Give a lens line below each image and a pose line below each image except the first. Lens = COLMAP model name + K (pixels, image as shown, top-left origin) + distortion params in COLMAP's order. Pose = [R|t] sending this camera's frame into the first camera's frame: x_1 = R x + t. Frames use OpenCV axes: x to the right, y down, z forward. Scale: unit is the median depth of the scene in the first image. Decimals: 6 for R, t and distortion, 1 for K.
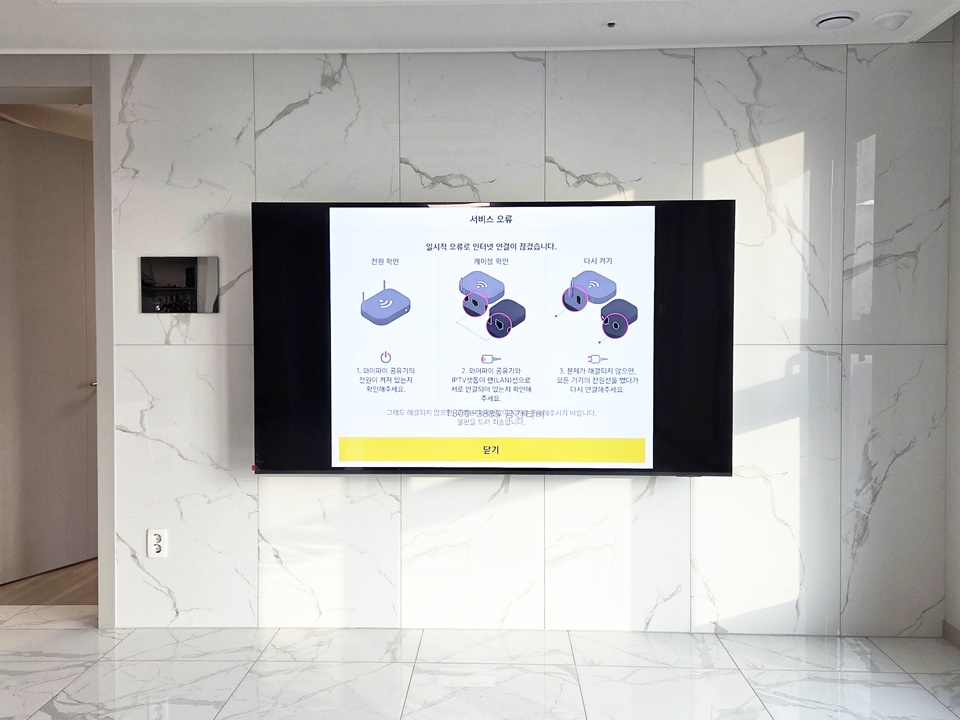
lens RADIAL K [[865.7, 0, 481.0], [0, 865.7, 353.8], [0, 0, 1]] dist [0.071213, -0.058774]
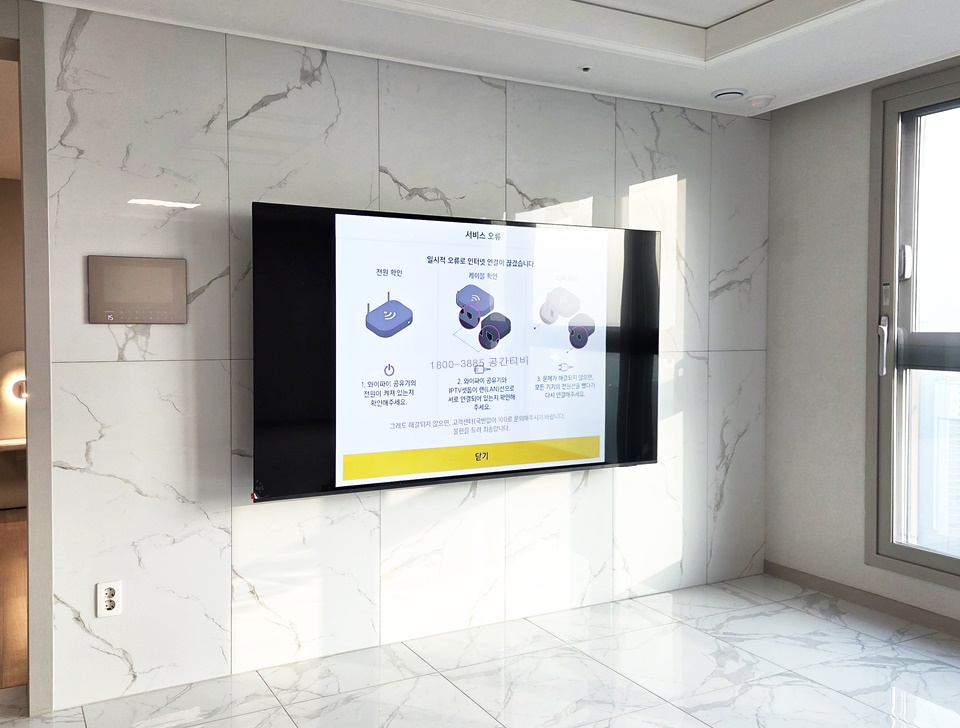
lens RADIAL K [[855.1, 0, 478.2], [0, 855.1, 361.0], [0, 0, 1]] dist [0.063675, -0.054516]
pose [[0.859718, -0.018402, 0.510438, -0.499105], [0.015987, 0.999831, 0.009118, -0.012986], [-0.510520, 0.000322, 0.859866, 0.111766]]
